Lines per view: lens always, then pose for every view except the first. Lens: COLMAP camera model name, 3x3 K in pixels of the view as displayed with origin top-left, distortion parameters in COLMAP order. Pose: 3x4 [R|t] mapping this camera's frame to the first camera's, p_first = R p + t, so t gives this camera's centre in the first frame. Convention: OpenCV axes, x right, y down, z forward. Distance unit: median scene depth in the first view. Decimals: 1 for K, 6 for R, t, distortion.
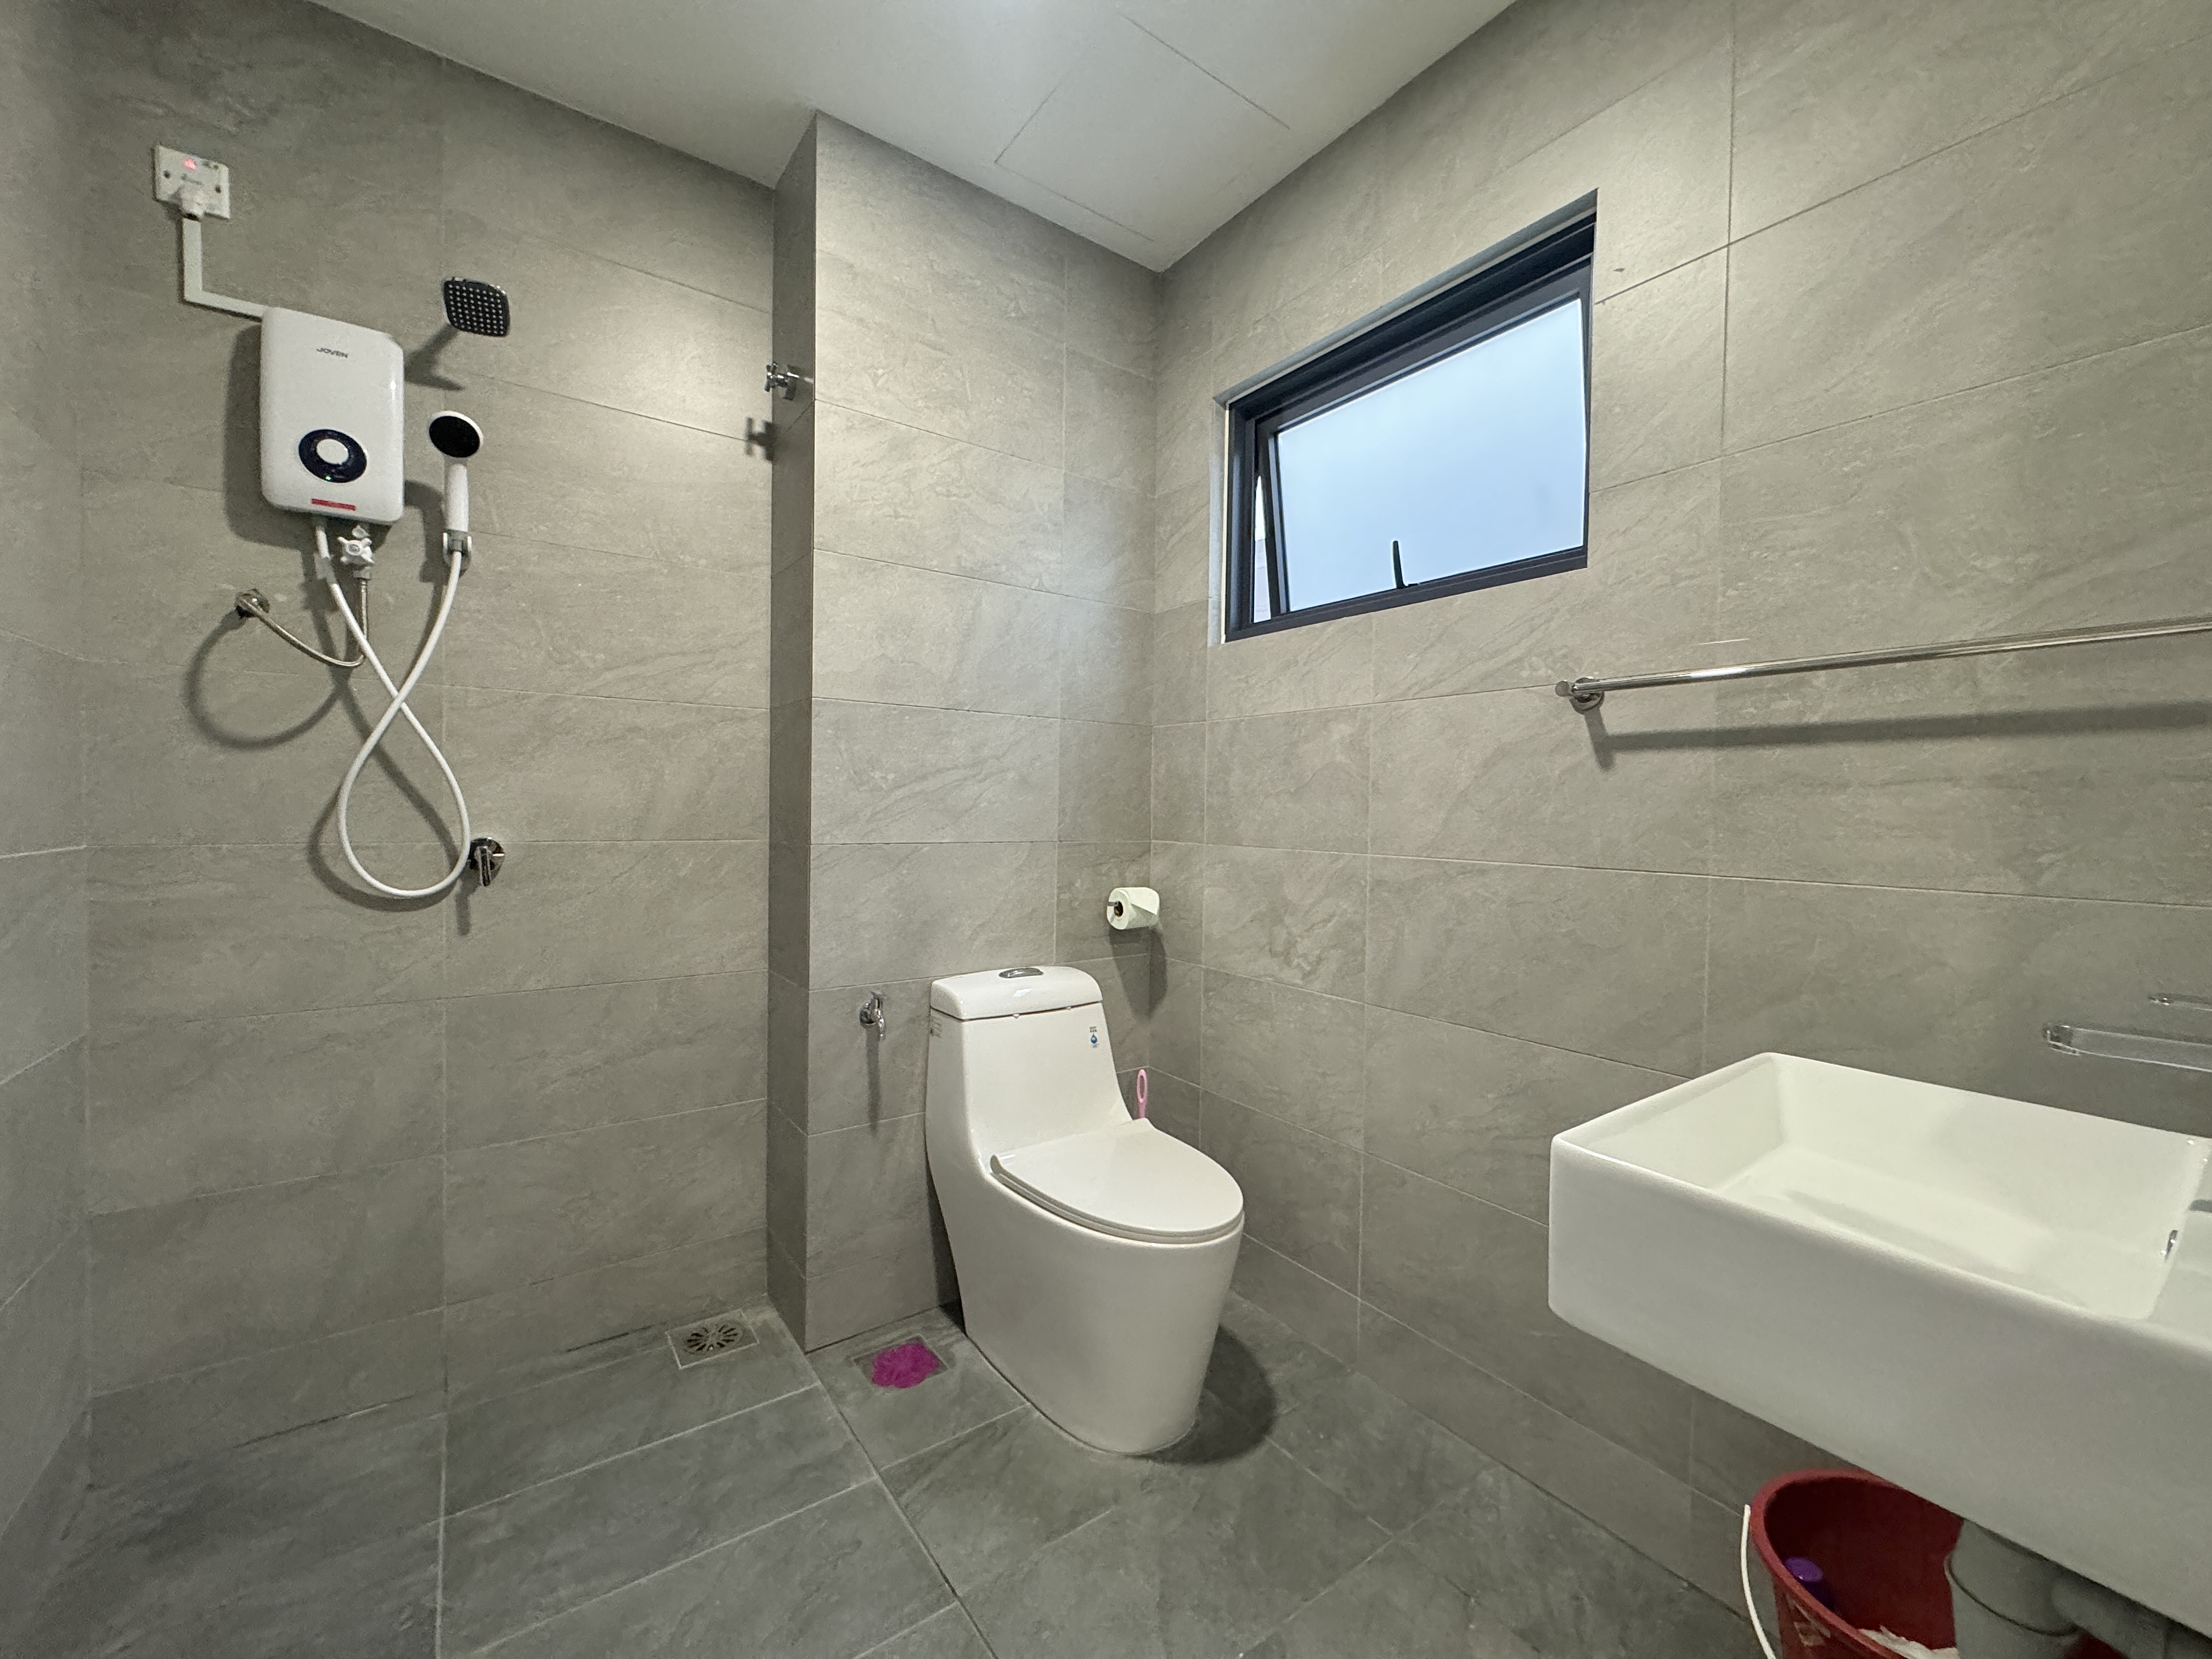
lens RADIAL K [[904.1, 0, 1106.0], [0, 904.1, 829.5], [0, 0, 1]] dist [-0.001442, 0.000087]
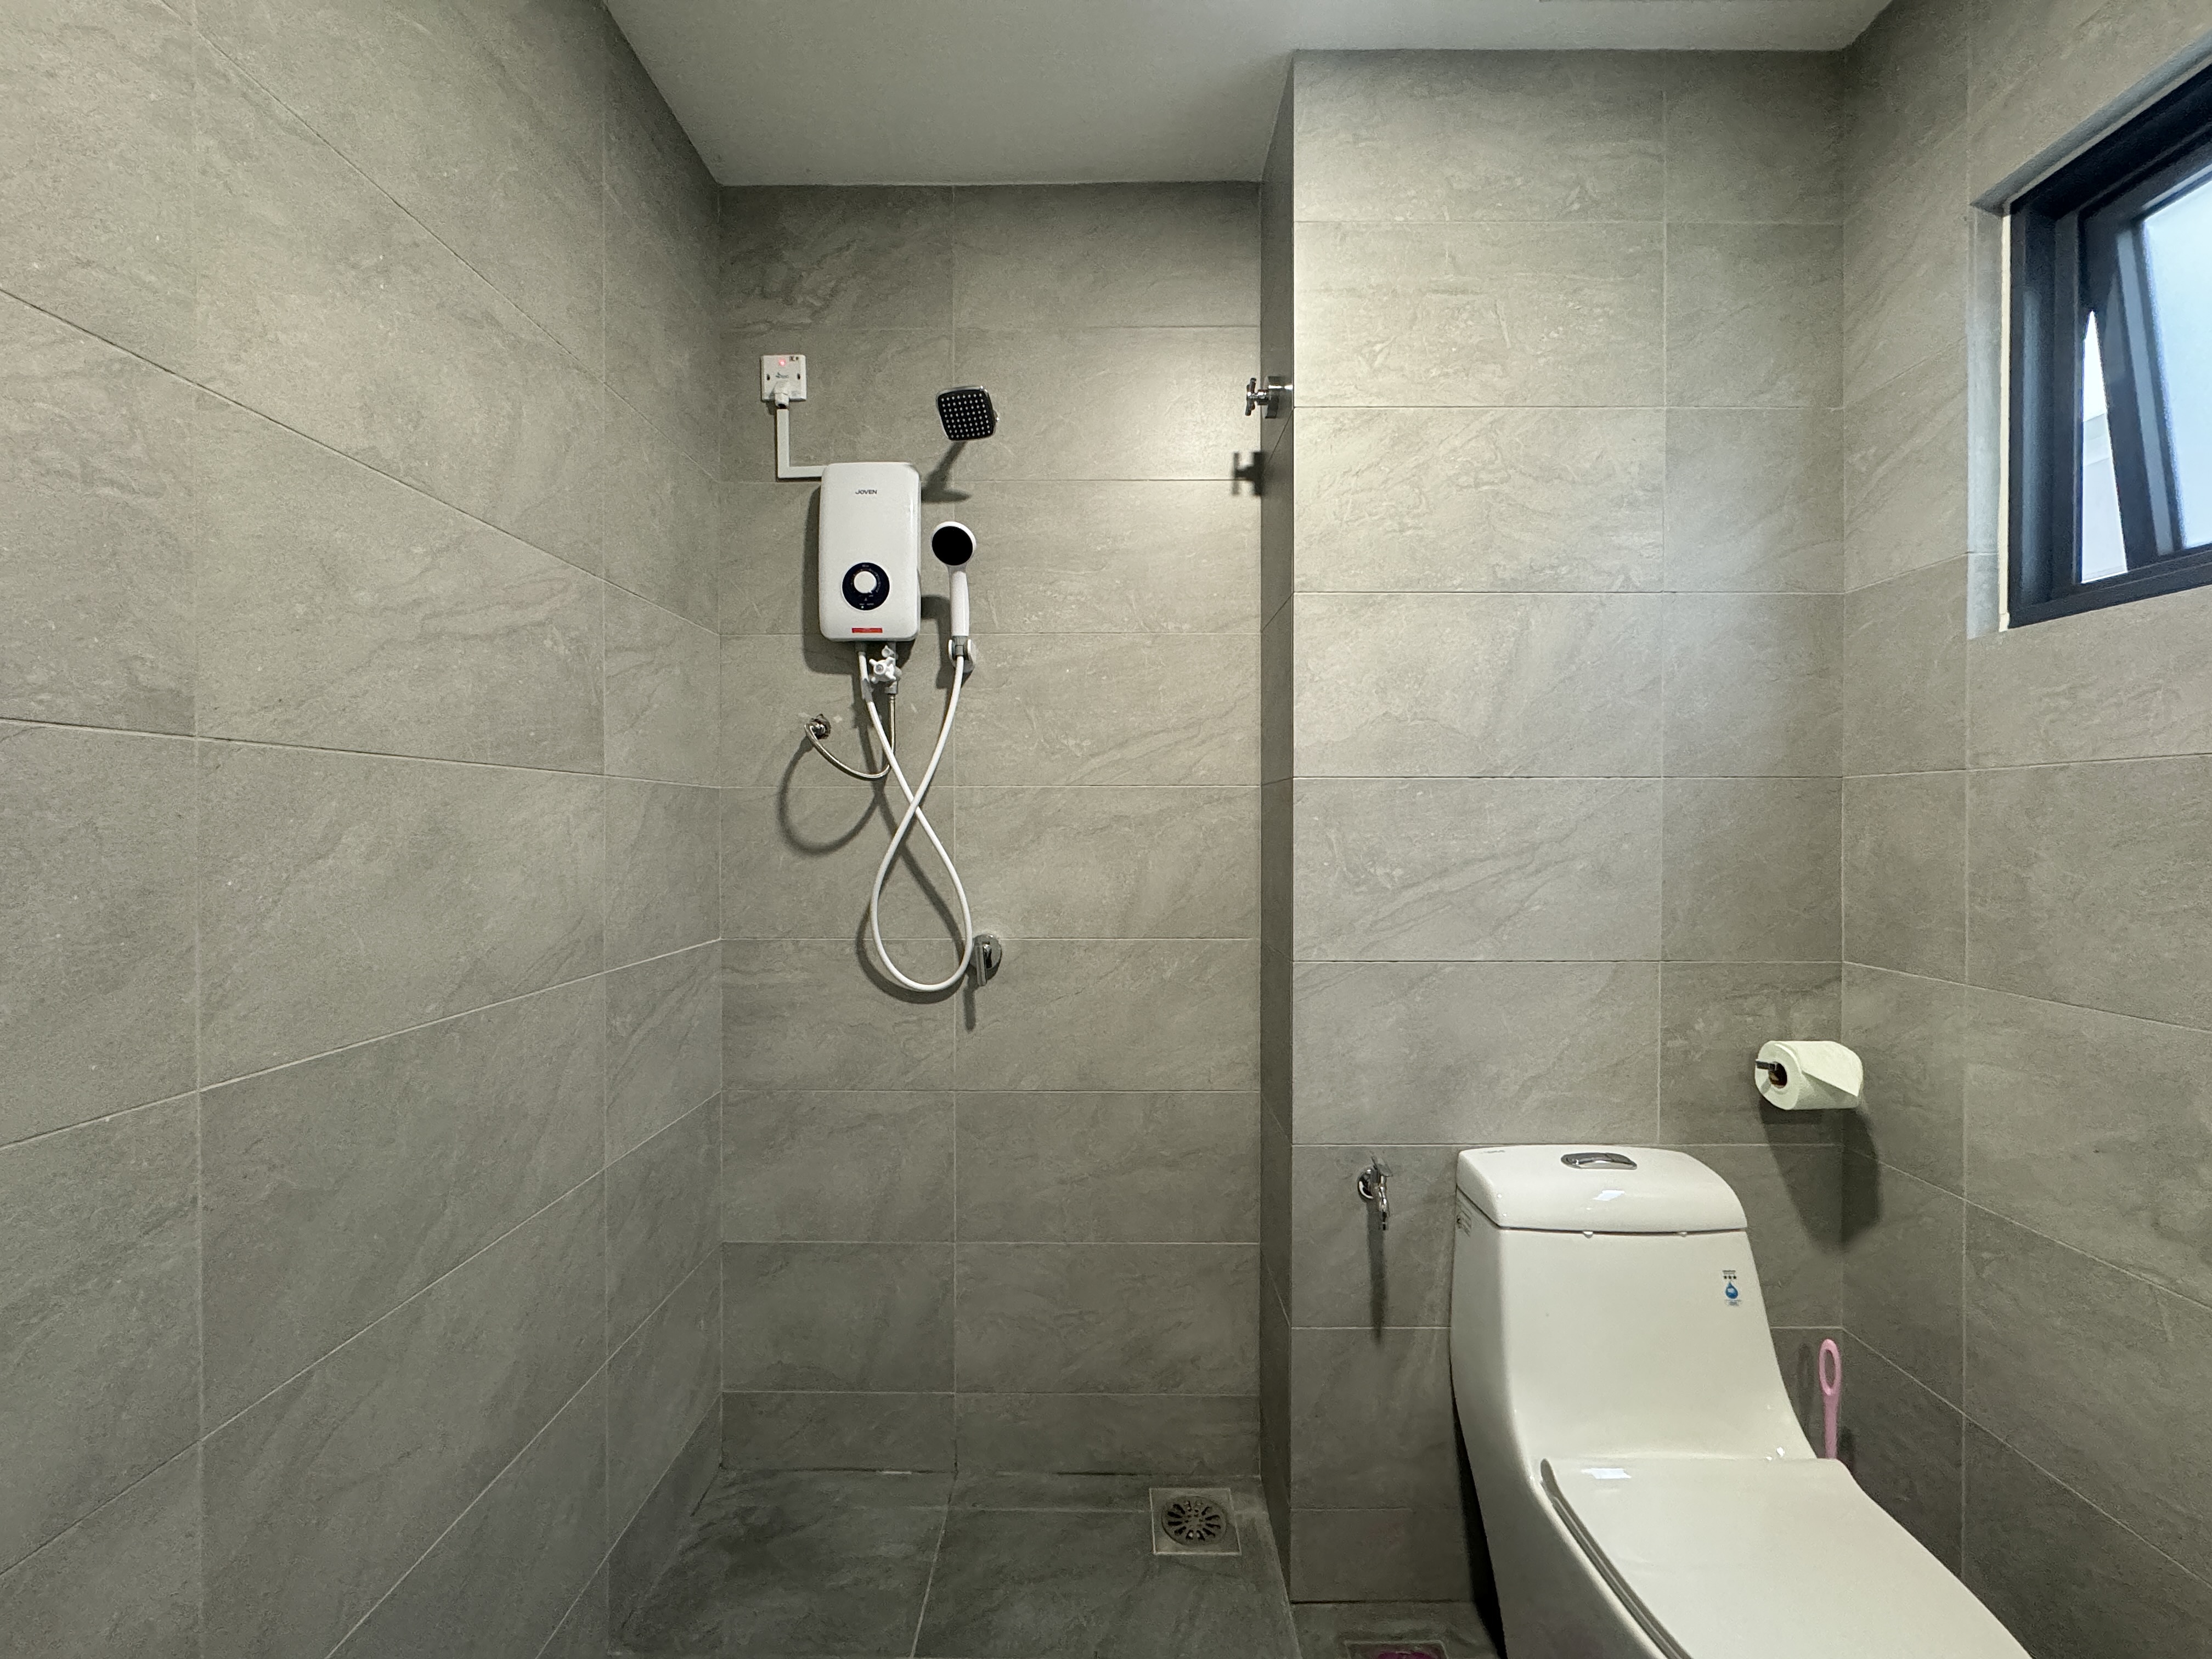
lens RADIAL K [[886.7, 0, 1099.5], [0, 886.7, 830.0], [0, 0, 1]] dist [-0.002586, 0.000270]
pose [[0.803793, -0.011587, -0.594796, 0.003537], [0.001837, 0.999854, -0.016995, -0.089636], [0.594906, 0.012568, 0.803697, 0.277408]]
